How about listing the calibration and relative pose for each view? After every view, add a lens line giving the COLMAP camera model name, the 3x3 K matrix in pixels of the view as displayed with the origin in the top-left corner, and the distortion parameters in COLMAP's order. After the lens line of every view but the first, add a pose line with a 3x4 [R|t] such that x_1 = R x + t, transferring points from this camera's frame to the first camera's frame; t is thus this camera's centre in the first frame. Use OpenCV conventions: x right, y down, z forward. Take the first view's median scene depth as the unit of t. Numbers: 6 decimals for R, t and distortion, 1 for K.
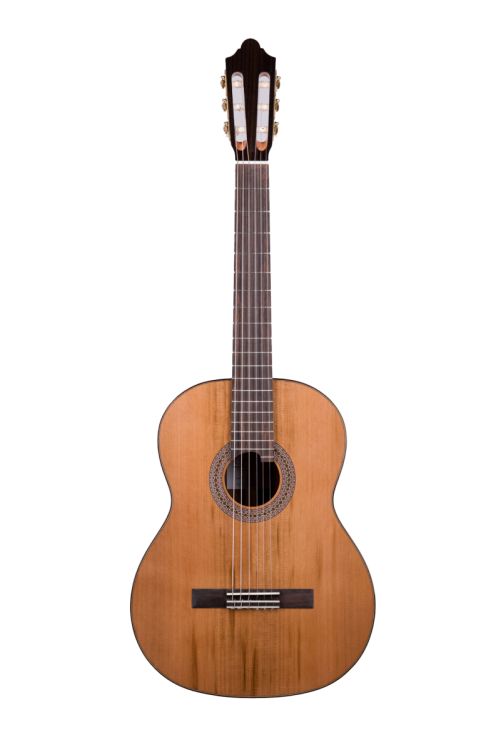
lens RADIAL K [[1663.4, 0, 250.2], [0, 1663.4, 375.0], [0, 0, 1]] dist [-0.083180, 0.000000]
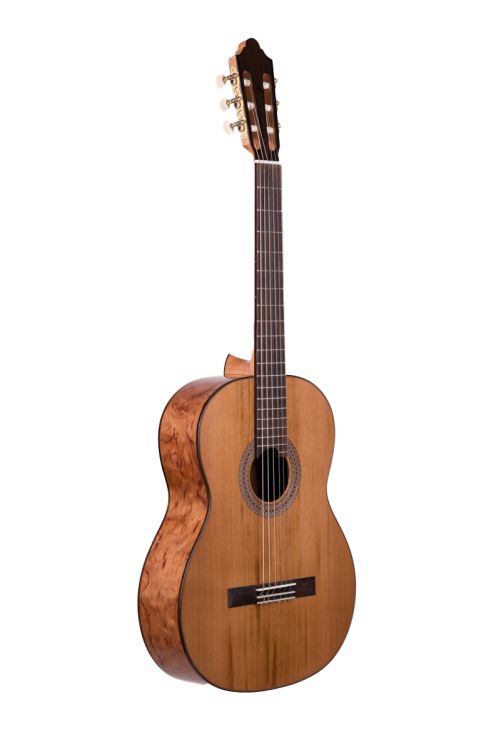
lens RADIAL K [[1663.4, 0, 250.7], [0, 1663.4, 375.5], [0, 0, 1]] dist [-0.083180, 0.000000]
pose [[0.771595, -0.029235, 0.635442, -0.652289], [0.019416, 0.999560, 0.022411, -0.020886], [-0.635818, -0.004955, 0.771823, 0.224261]]
